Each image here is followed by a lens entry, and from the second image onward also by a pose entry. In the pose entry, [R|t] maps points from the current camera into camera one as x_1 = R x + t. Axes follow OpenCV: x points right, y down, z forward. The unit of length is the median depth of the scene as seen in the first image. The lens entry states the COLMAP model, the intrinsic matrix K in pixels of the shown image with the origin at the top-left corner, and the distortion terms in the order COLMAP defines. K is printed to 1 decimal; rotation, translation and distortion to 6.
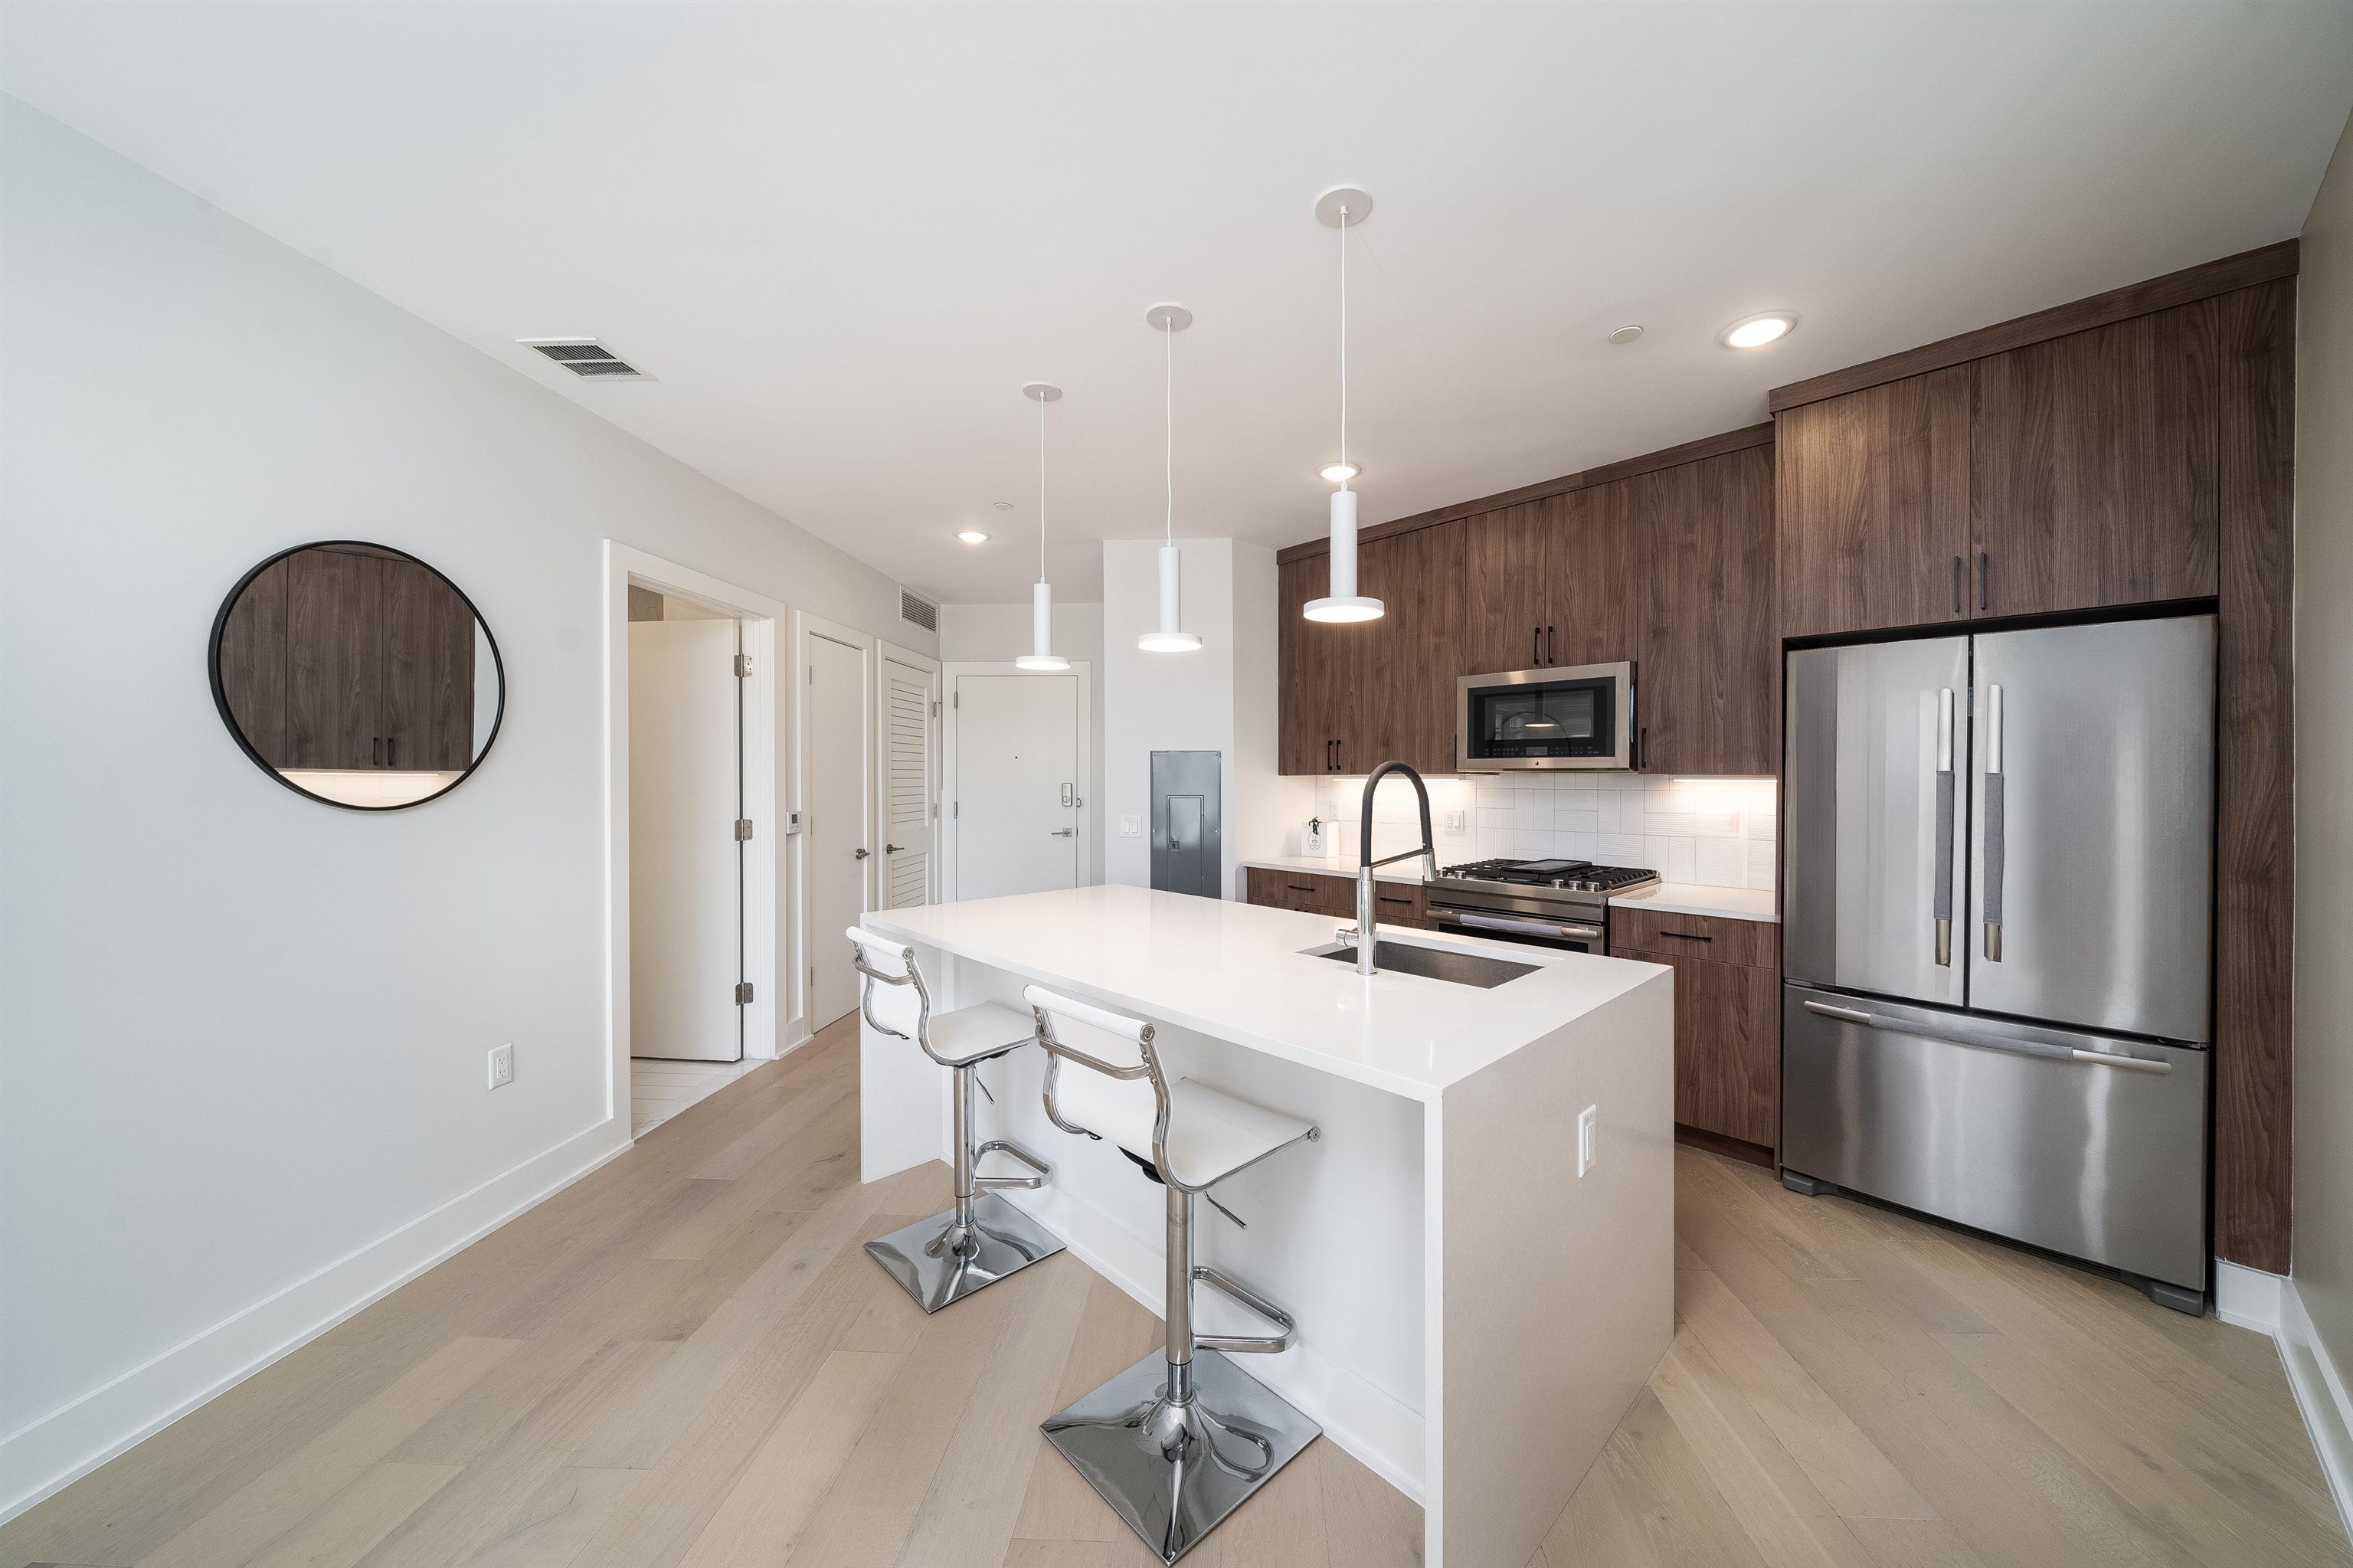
lens RADIAL K [[815.7, 0, 1214.7], [0, 815.7, 780.6], [0, 0, 1]] dist [-0.004836, -0.000117]
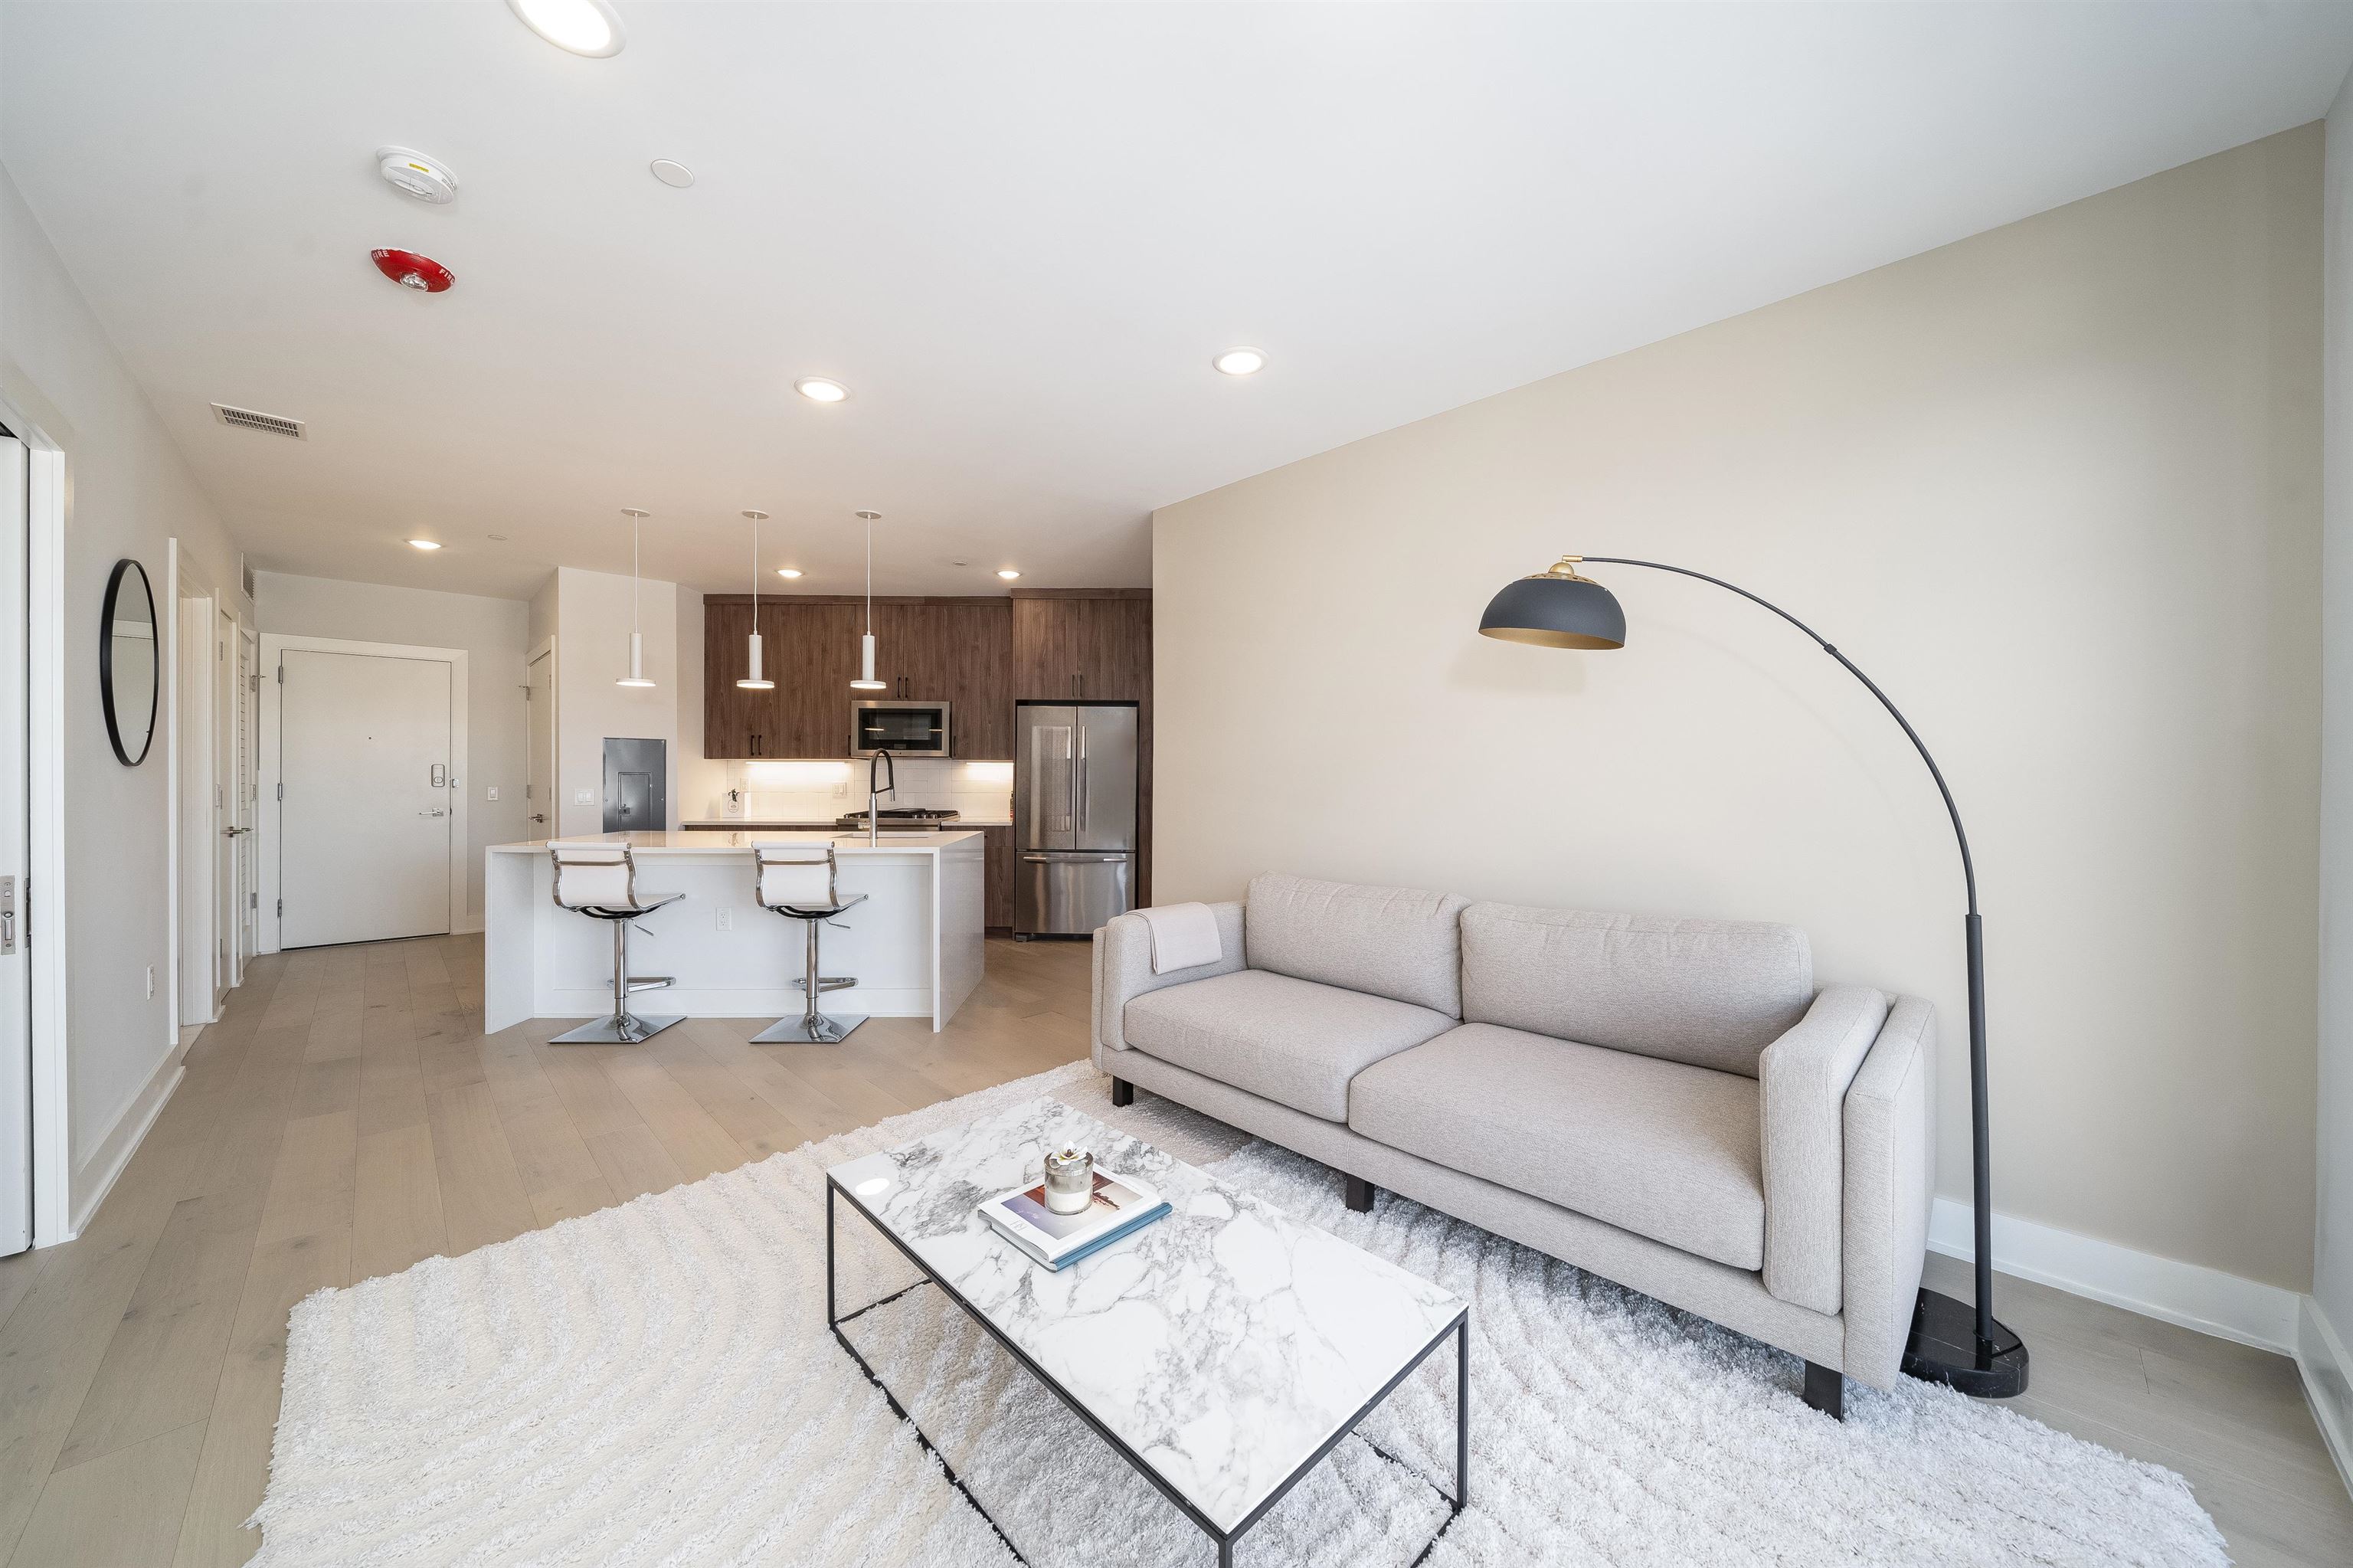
lens RADIAL K [[815.7, 0, 1163.3], [0, 815.7, 777.9], [0, 0, 1]] dist [-0.004836, -0.000117]
pose [[0.687642, 0.001098, 0.726049, -0.536676], [-0.001263, 0.999999, -0.000316, 0.035018], [-0.726049, -0.000700, 0.687643, -0.691049]]
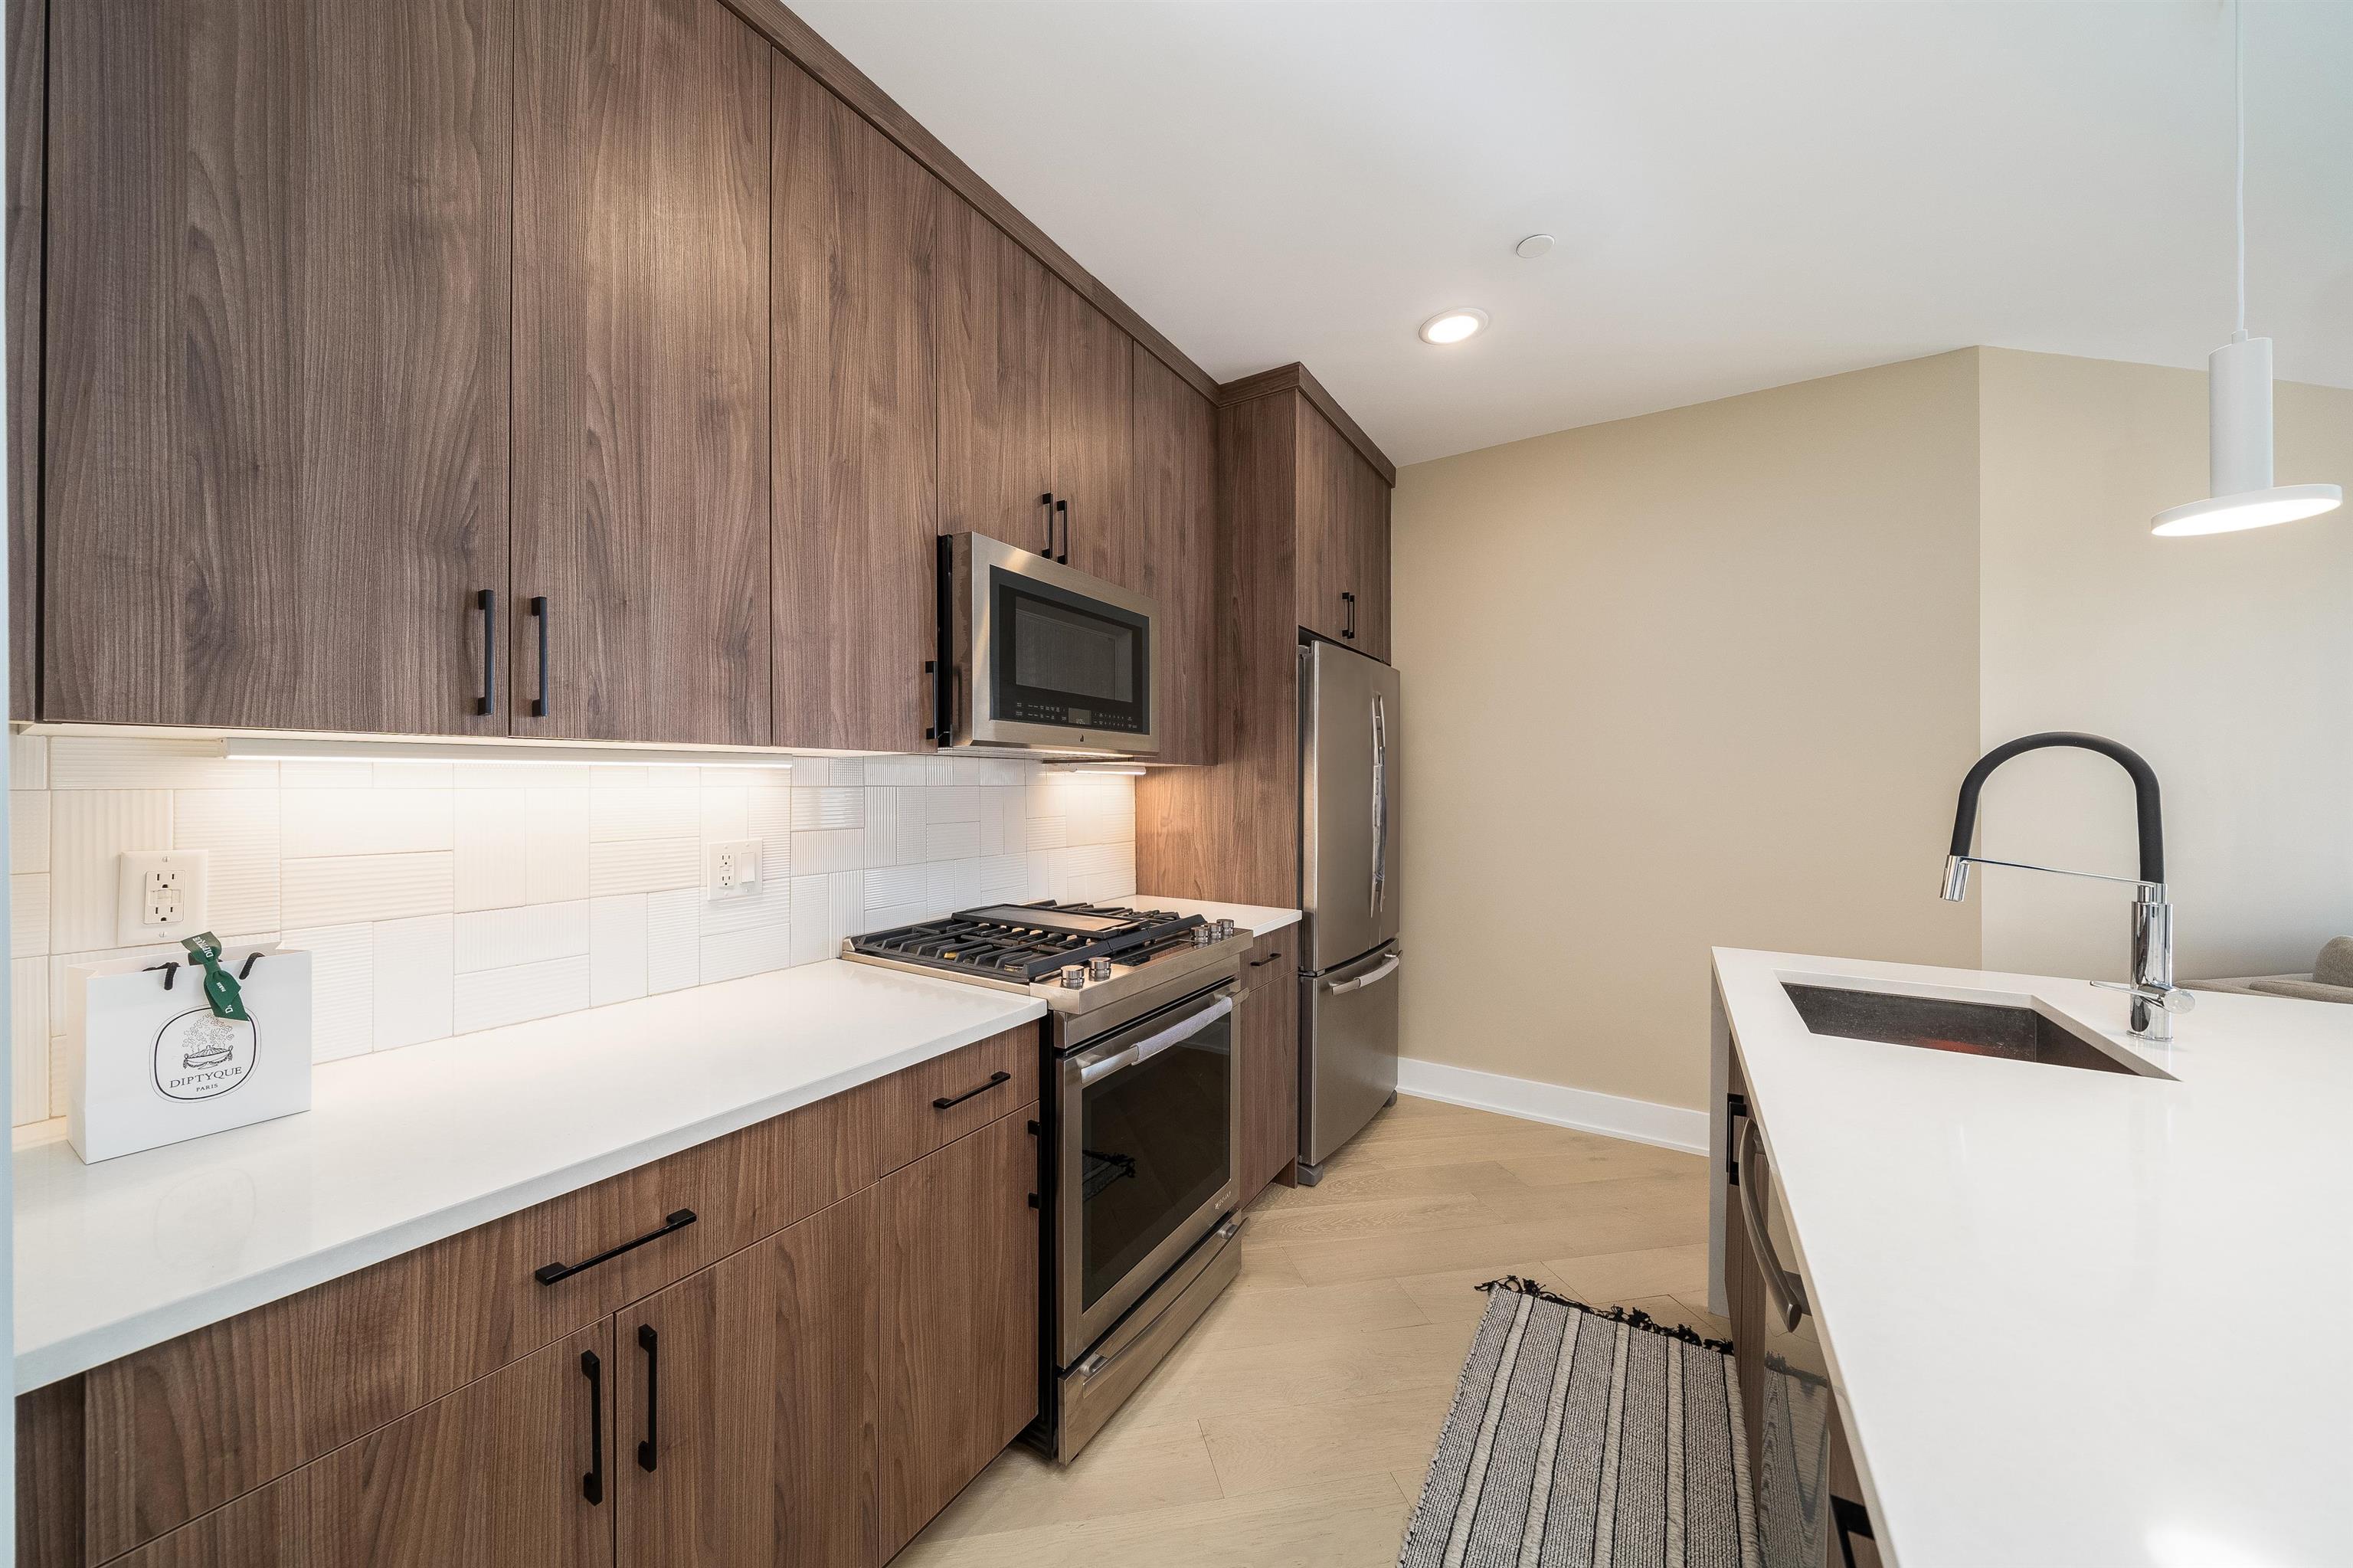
lens RADIAL K [[815.7, 0, 1123.7], [0, 815.7, 778.6], [0, 0, 1]] dist [-0.004836, -0.000117]
pose [[-0.209841, 0.002363, 0.977733, -0.169926], [0.002520, 0.999995, -0.001876, 0.008630], [-0.977732, 0.002070, -0.209846, 1.143485]]
